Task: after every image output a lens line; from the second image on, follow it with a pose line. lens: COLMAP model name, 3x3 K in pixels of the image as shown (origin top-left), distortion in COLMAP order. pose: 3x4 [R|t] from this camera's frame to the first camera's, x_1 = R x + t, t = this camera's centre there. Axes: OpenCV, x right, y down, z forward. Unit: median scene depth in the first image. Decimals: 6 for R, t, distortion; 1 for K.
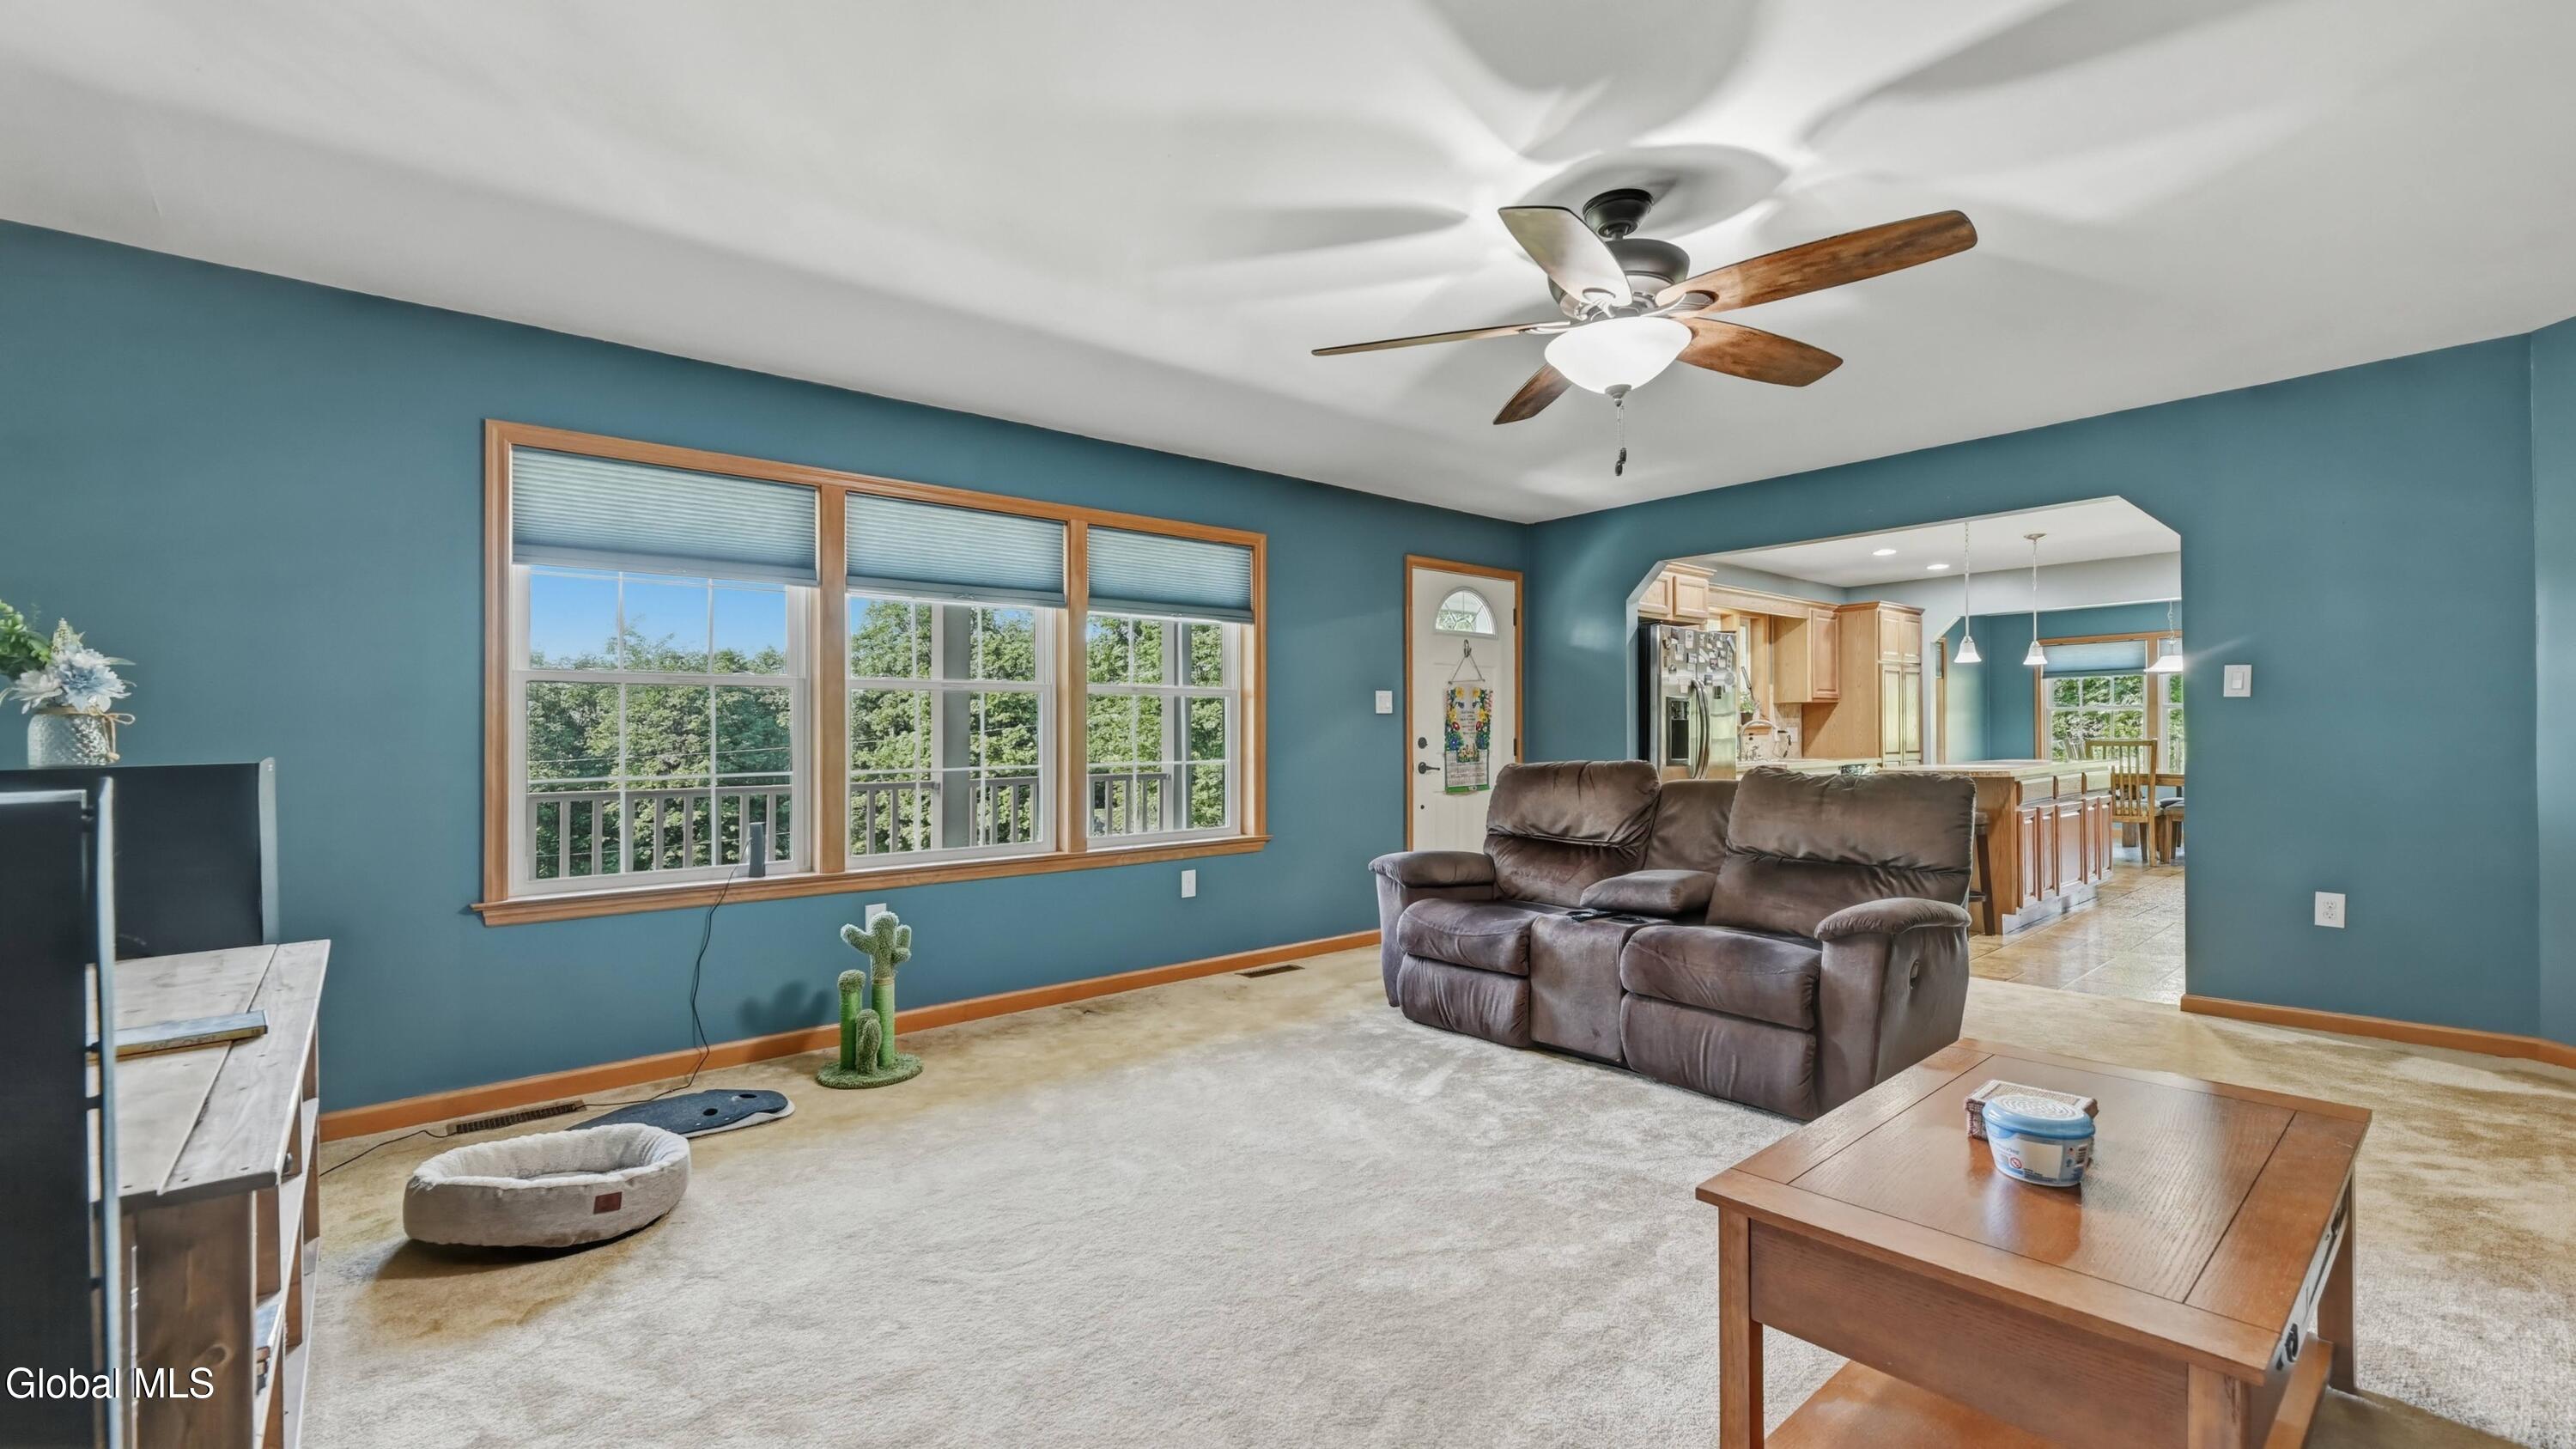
lens RADIAL K [[1071.3, 0, 1261.7], [0, 1071.3, 732.9], [0, 0, 1]] dist [-0.009280, 0.000289]
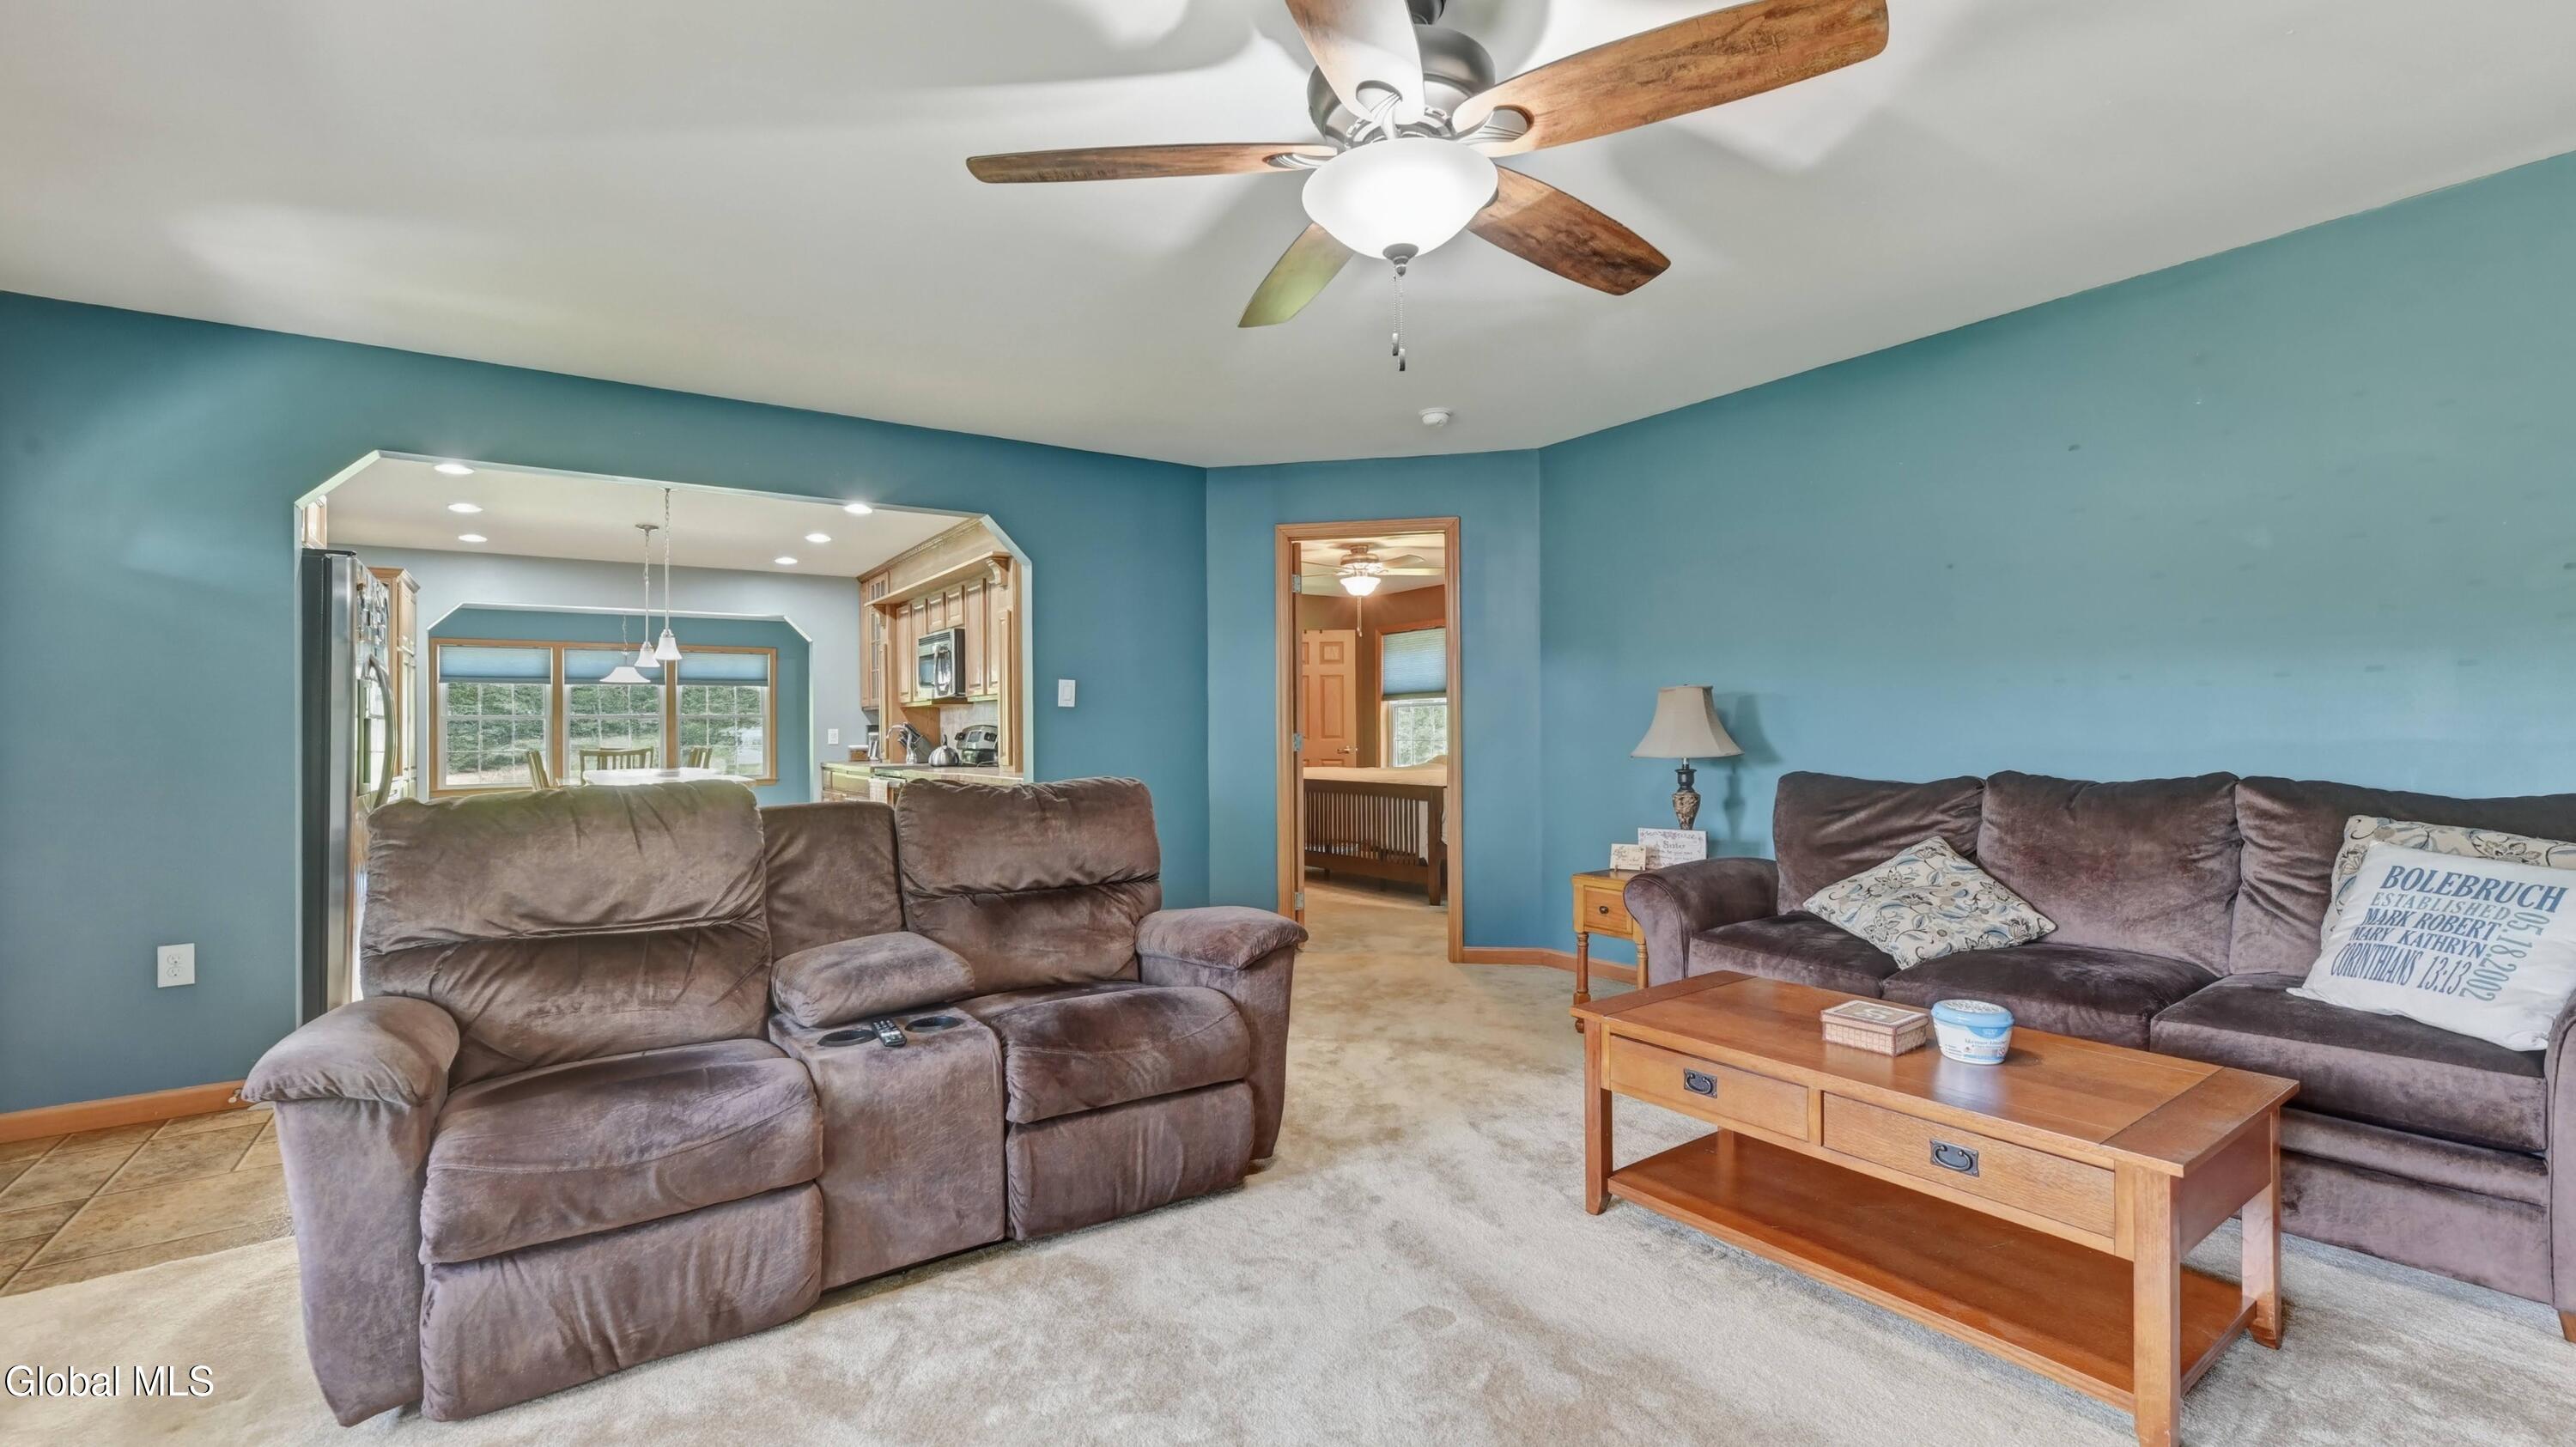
lens RADIAL K [[1071.2, 0, 1269.2], [0, 1071.2, 728.4], [0, 0, 1]] dist [-0.009280, 0.000289]
pose [[0.093418, 0.009092, 0.995585, -0.226192], [0.007319, 0.999925, -0.009819, 0.003811], [-0.995600, 0.008204, 0.093344, 0.585058]]
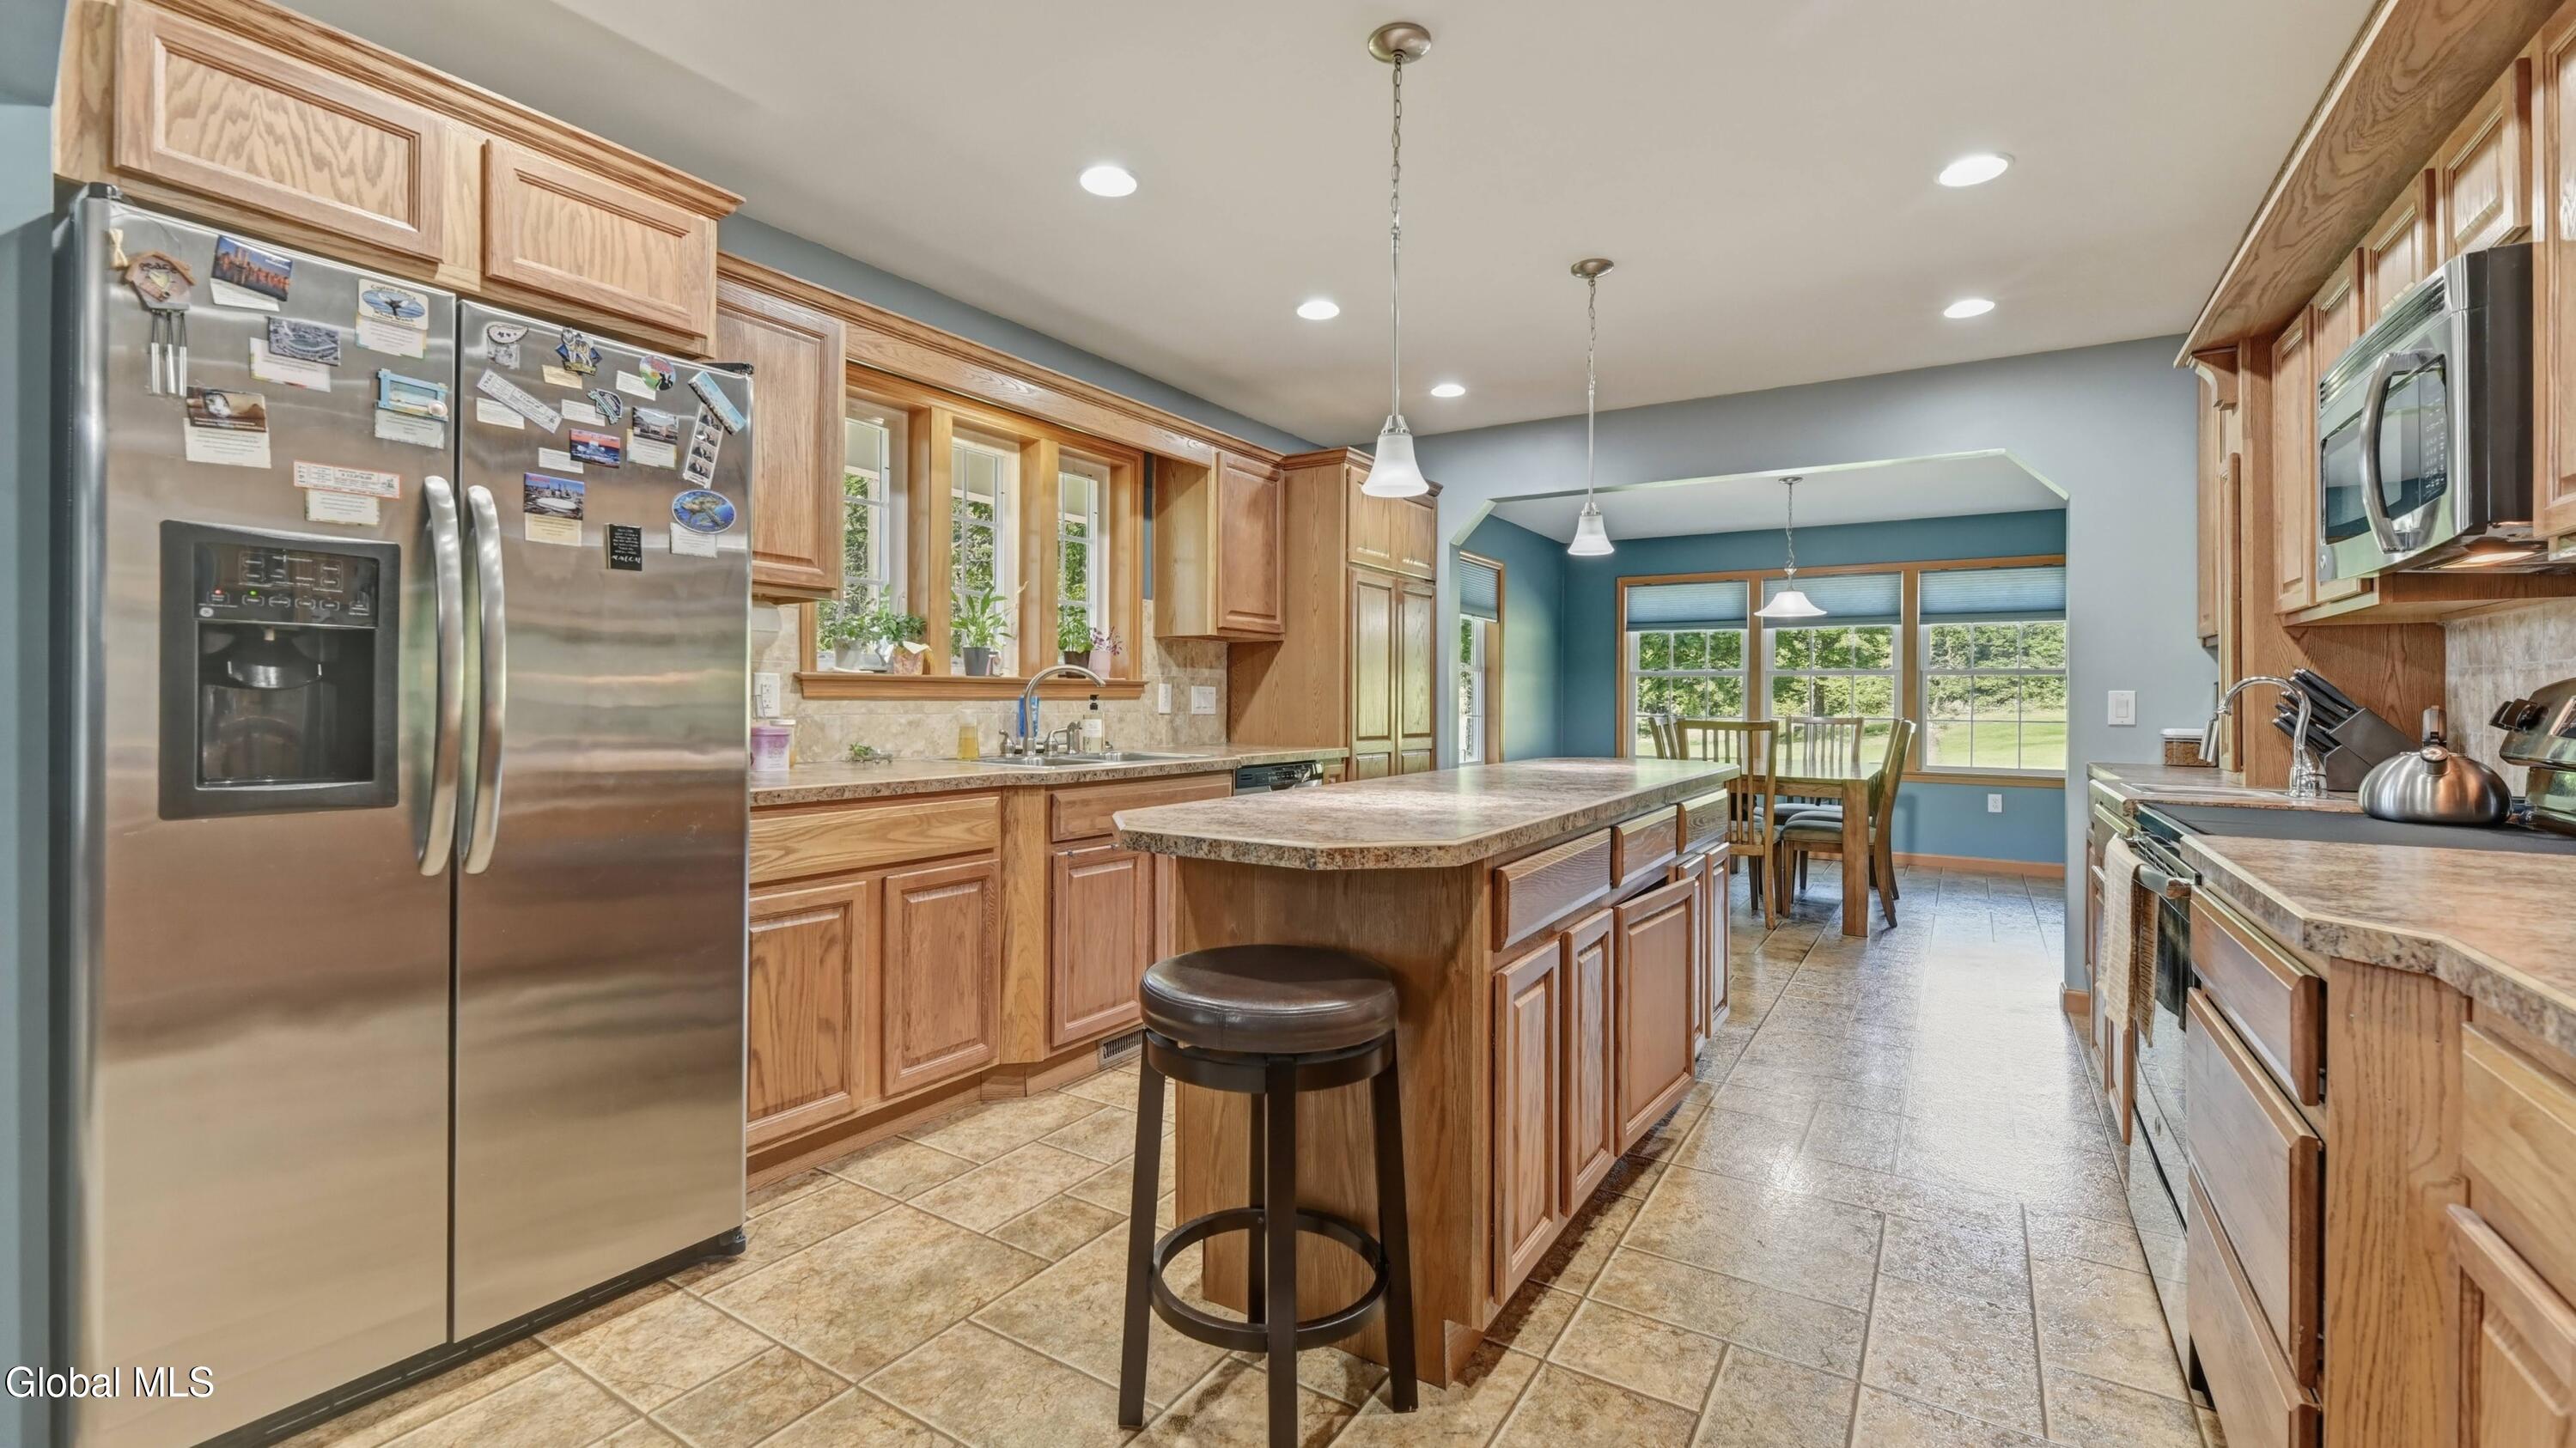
lens RADIAL K [[1071.0, 0, 1285.4], [0, 1071.0, 686.5], [0, 0, 1]] dist [-0.009280, 0.000289]
pose [[0.952305, 0.020048, 0.304489, 0.723055], [-0.018256, 0.999795, -0.008731, -0.002413], [-0.304602, 0.002756, 0.952476, 0.941523]]
